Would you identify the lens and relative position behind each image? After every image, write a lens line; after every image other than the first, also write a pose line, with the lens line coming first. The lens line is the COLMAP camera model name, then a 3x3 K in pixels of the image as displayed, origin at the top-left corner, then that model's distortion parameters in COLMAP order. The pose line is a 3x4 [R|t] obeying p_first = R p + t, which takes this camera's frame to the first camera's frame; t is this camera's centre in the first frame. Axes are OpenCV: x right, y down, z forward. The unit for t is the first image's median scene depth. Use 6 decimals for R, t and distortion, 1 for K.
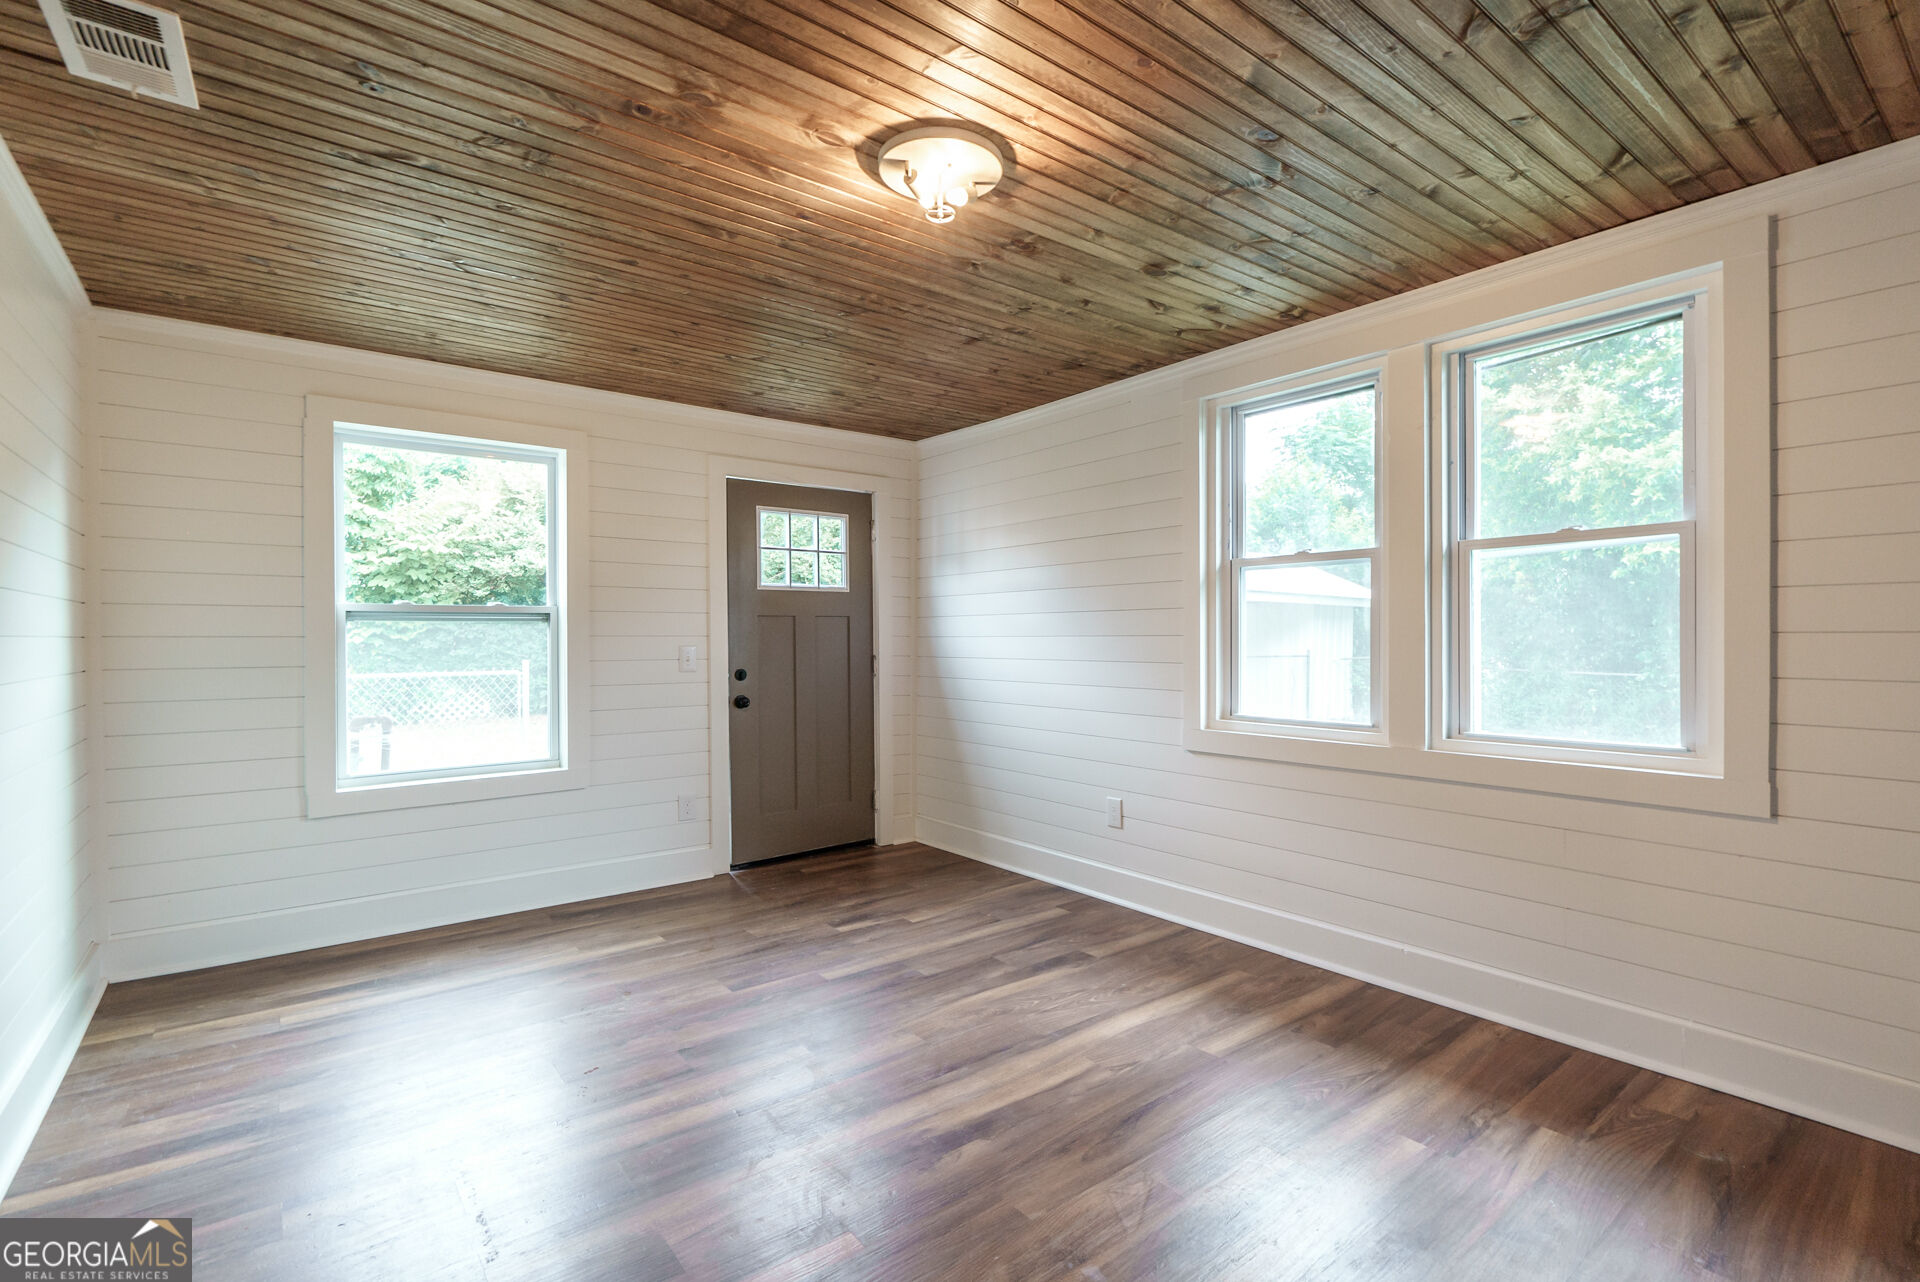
lens RADIAL K [[883.9, 0, 950.0], [0, 883.9, 640.8], [0, 0, 1]] dist [-0.004998, 0.001481]
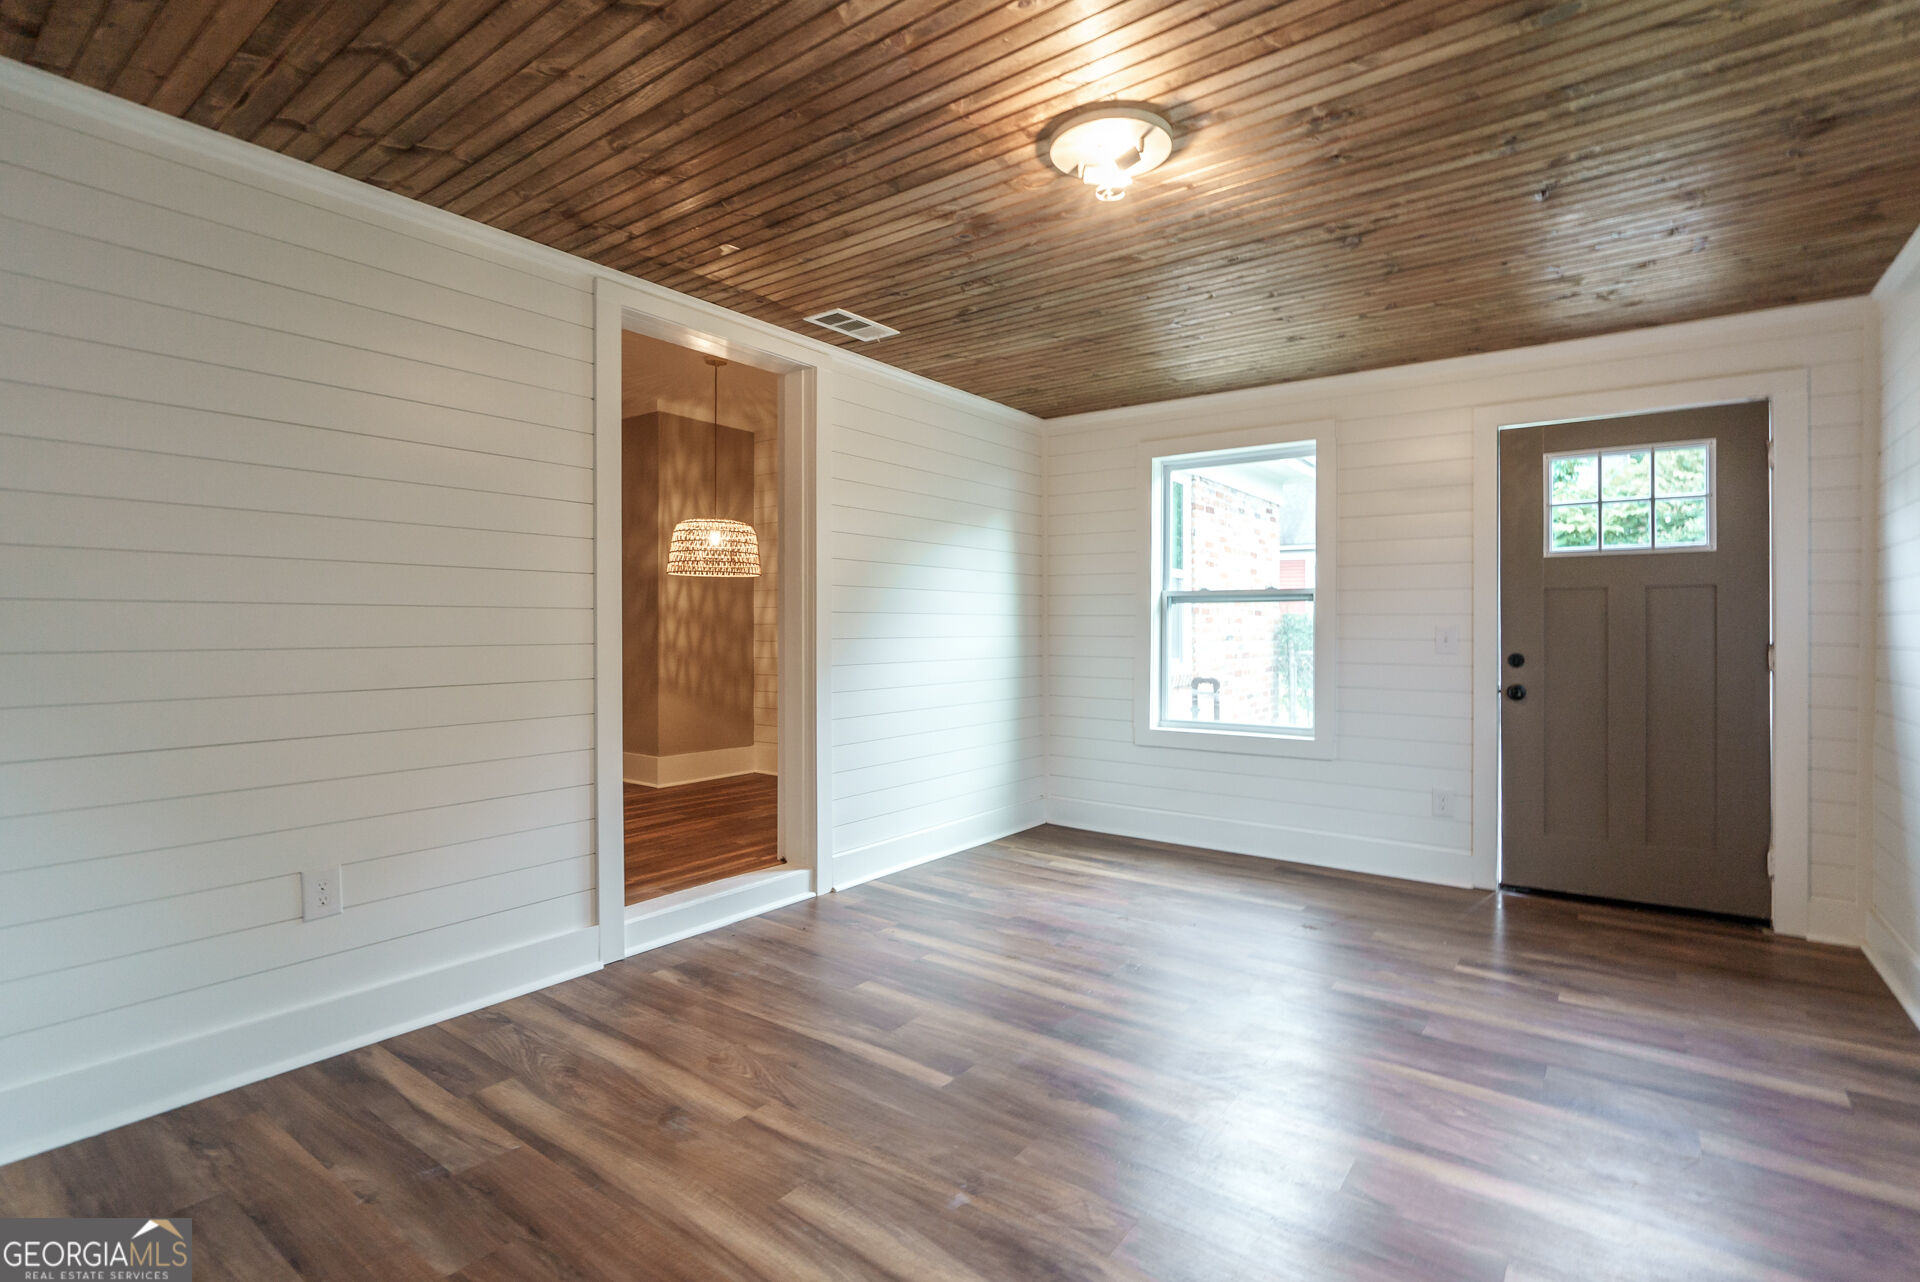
lens RADIAL K [[883.9, 0, 943.0], [0, 883.9, 629.8], [0, 0, 1]] dist [-0.004998, 0.001481]
pose [[0.264822, 0.009434, -0.964251, 0.500458], [-0.007656, 0.999941, 0.007680, 0.008380], [0.964267, 0.005348, 0.264879, 0.294881]]
